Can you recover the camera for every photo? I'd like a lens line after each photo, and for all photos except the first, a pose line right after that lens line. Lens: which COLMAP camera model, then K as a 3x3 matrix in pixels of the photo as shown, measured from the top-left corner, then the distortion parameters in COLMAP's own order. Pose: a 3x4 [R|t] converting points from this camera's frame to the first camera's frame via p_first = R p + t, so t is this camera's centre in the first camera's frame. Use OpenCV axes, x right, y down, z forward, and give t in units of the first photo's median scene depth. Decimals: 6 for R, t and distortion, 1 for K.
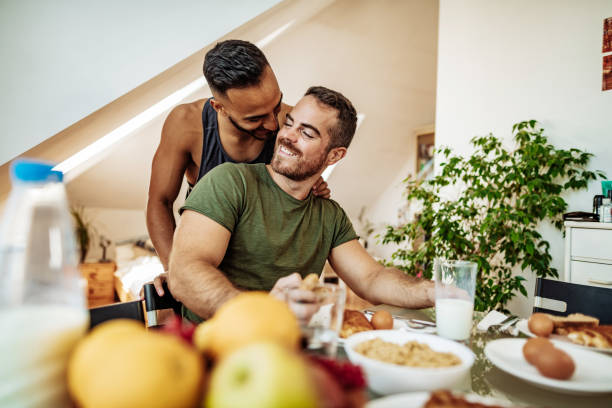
lens RADIAL K [[423.1, 0, 306.0], [0, 423.1, 204.0], [0, 0, 1]] dist [0.000408, 0.005033]
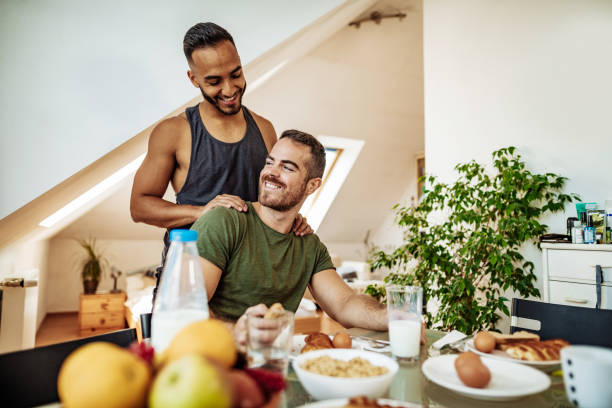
lens RADIAL K [[423.1, 0, 306.0], [0, 423.1, 204.0], [0, 0, 1]] dist [0.002120, 0.002841]
pose [[0.999136, -0.032265, -0.026199, 0.050739], [0.030758, 0.997956, -0.056016, -0.013659], [0.027953, 0.055161, 0.998086, -0.066491]]
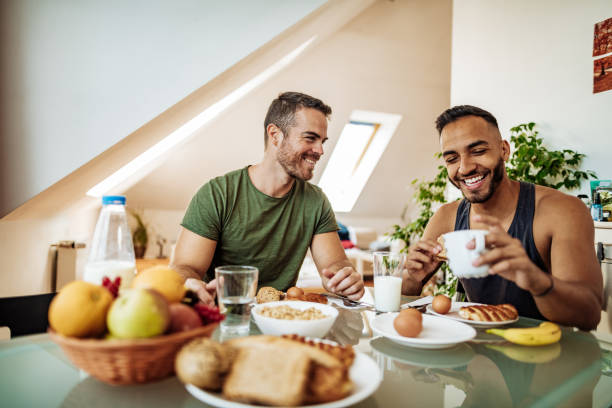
lens RADIAL K [[423.1, 0, 306.0], [0, 423.1, 204.0], [0, 0, 1]] dist [0.000408, 0.005033]
pose [[0.990092, -0.012400, -0.139870, 0.140385], [0.012786, 0.999917, 0.001858, -0.007361], [0.139835, -0.003628, 0.990168, -0.122390]]
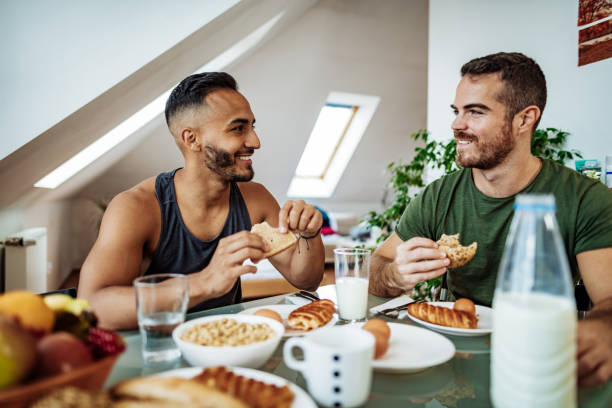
lens RADIAL K [[423.1, 0, 306.0], [0, 423.1, 204.0], [0, 0, 1]] dist [0.007344, 0.000012]
pose [[0.994335, -0.030954, -0.101682, 0.166527], [0.034918, 0.998689, 0.037435, -0.011911], [0.100390, -0.040774, 0.994112, -0.034688]]
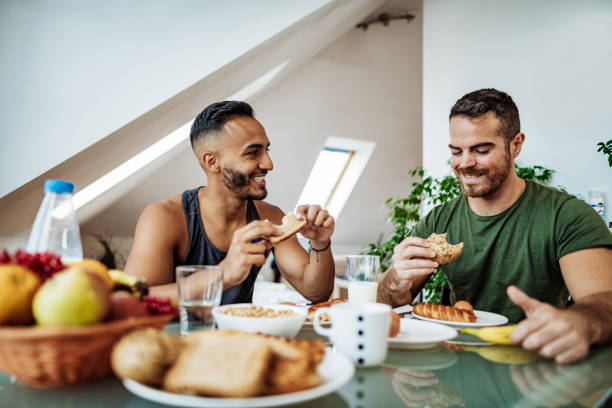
lens RADIAL K [[423.1, 0, 306.0], [0, 423.1, 204.0], [0, 0, 1]] dist [0.000408, 0.005033]
pose [[0.996245, -0.021969, -0.083750, 0.144755], [0.015864, 0.997215, -0.072868, 0.031700], [0.085118, 0.071266, 0.993819, -0.090778]]
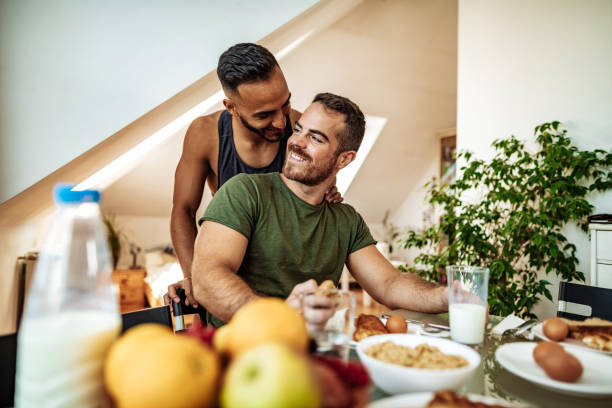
lens RADIAL K [[423.1, 0, 306.0], [0, 423.1, 204.0], [0, 0, 1]] dist [0.000408, 0.005033]
pose [[0.998131, -0.017196, -0.058645, 0.009923], [0.016583, 0.999803, -0.010933, -0.005016], [0.058821, 0.009940, 0.998219, -0.020252]]
